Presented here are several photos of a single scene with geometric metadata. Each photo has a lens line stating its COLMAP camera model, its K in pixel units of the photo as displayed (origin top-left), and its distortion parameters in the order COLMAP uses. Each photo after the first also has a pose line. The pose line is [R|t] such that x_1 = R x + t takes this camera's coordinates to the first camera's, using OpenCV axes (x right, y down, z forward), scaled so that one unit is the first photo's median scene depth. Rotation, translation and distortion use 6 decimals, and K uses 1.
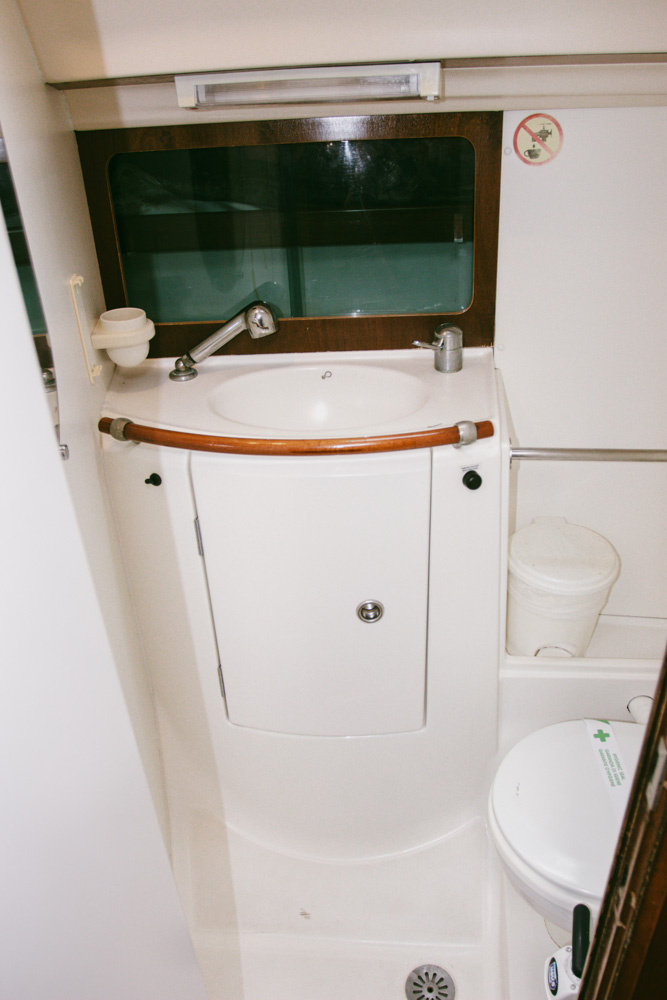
lens RADIAL K [[787.6, 0, 335.0], [0, 787.6, 496.5], [0, 0, 1]] dist [-0.088533, 0.048827]
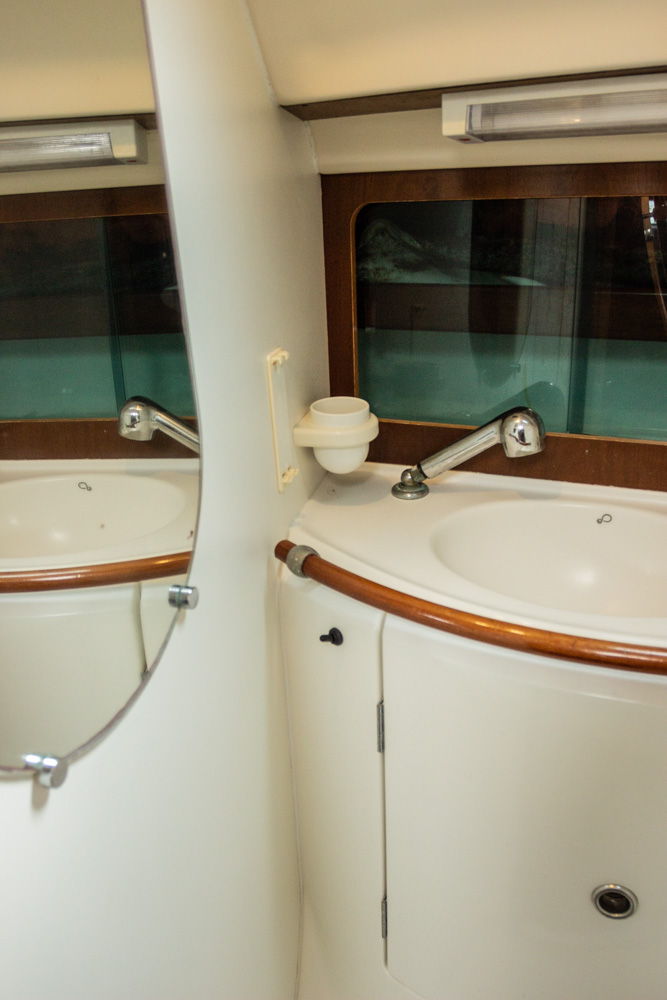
lens RADIAL K [[787.6, 0, 337.0], [0, 787.6, 503.1], [0, 0, 1]] dist [-0.088533, 0.048827]
pose [[0.933636, 0.141290, -0.329181, -0.006742], [-0.172006, 0.982884, -0.065981, -0.084598], [0.314224, 0.118224, 0.941959, 0.272907]]
